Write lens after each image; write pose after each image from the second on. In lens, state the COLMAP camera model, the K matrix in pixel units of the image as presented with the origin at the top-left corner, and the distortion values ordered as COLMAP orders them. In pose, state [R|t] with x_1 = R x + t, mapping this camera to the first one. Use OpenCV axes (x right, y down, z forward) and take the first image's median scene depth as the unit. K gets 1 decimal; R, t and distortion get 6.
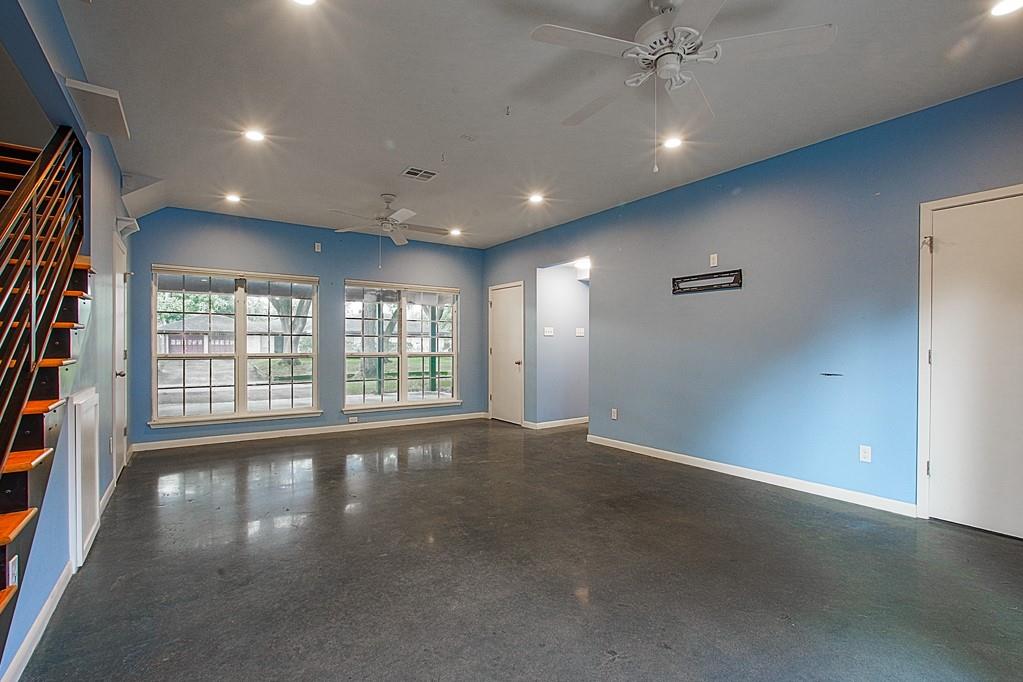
lens RADIAL K [[471.5, 0, 512.9], [0, 471.5, 346.3], [0, 0, 1]] dist [-0.020391, 0.000534]
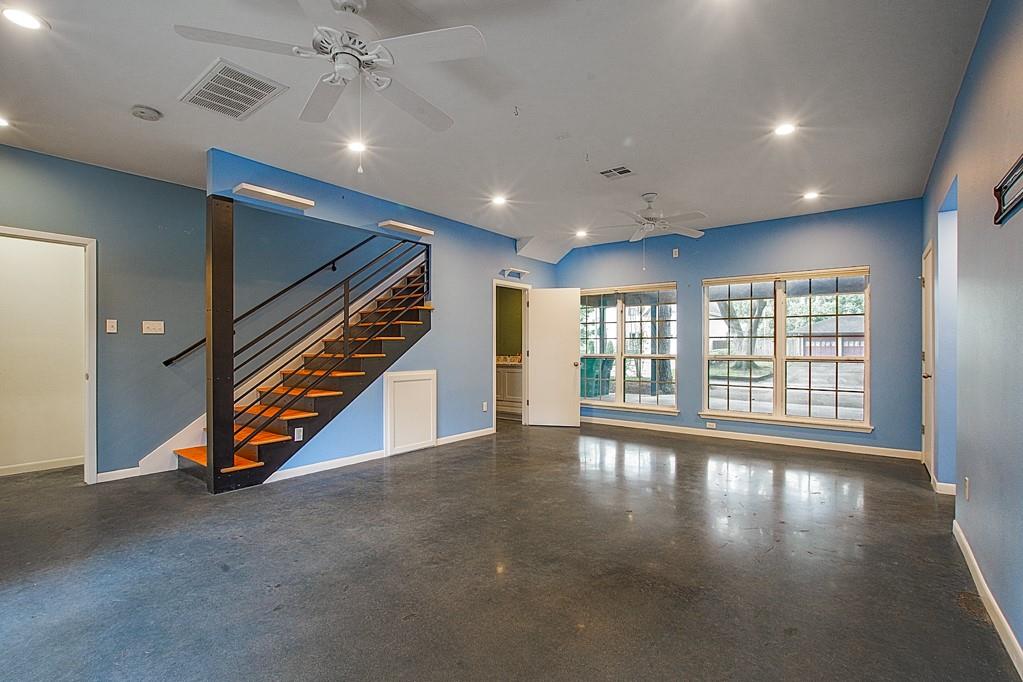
lens RADIAL K [[464.0, 0, 509.7], [0, 464.0, 346.7], [0, 0, 1]] dist [-0.020866, -0.000302]
pose [[0.286173, -0.001809, -0.958176, 0.614234], [-0.001250, 0.999997, -0.002262, -0.001314], [0.958177, 0.001845, 0.286170, 0.475106]]
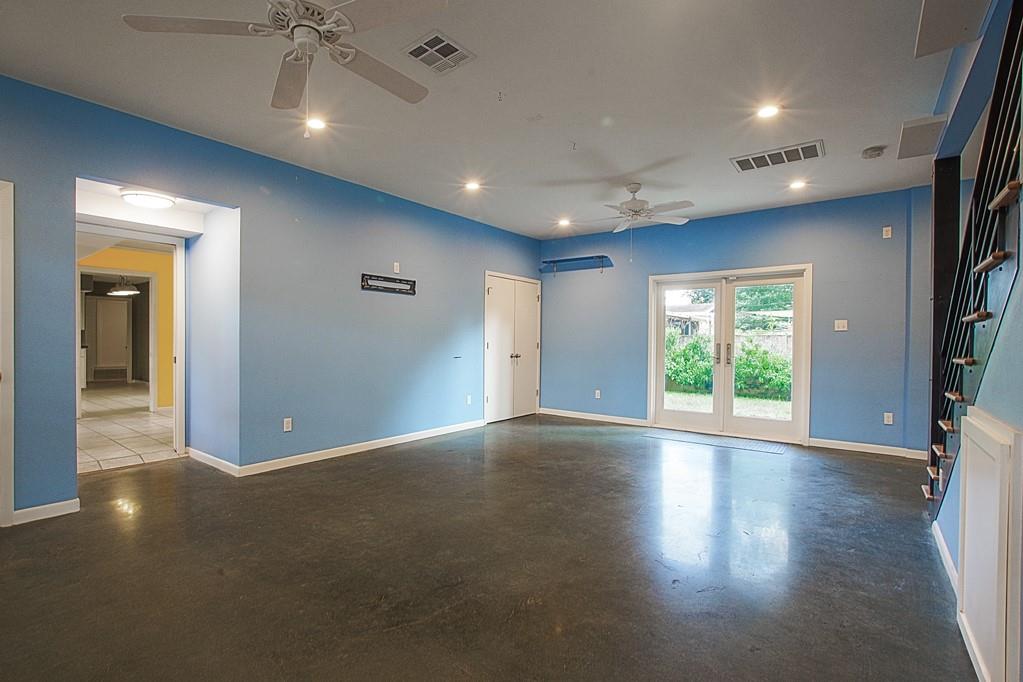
lens RADIAL K [[471.5, 0, 512.9], [0, 471.5, 346.3], [0, 0, 1]] dist [-0.020391, 0.000534]
pose [[-0.309026, -0.012915, 0.950966, -0.749600], [-0.007008, 0.999912, 0.011303, 0.000123], [-0.951028, -0.003172, -0.309090, 1.021037]]
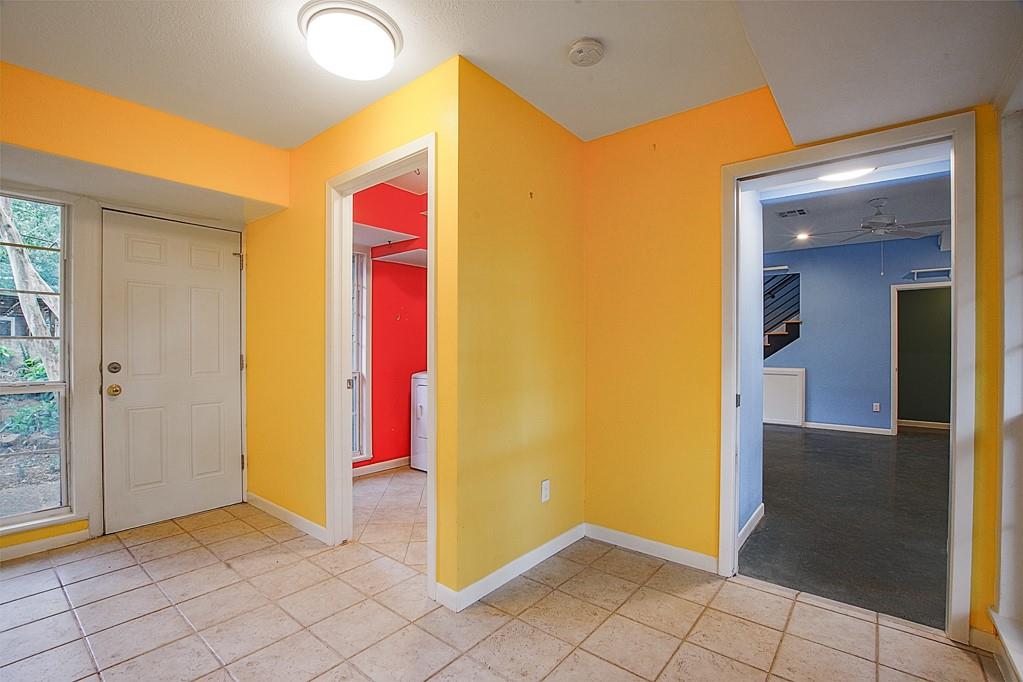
lens RADIAL K [[471.5, 0, 512.9], [0, 471.5, 346.3], [0, 0, 1]] dist [-0.020391, 0.000534]
pose [[-0.961189, -0.002855, -0.275877, 0.781742], [-0.003390, 0.999993, 0.001462, -0.017279], [0.275871, 0.002341, -0.961192, 1.853518]]
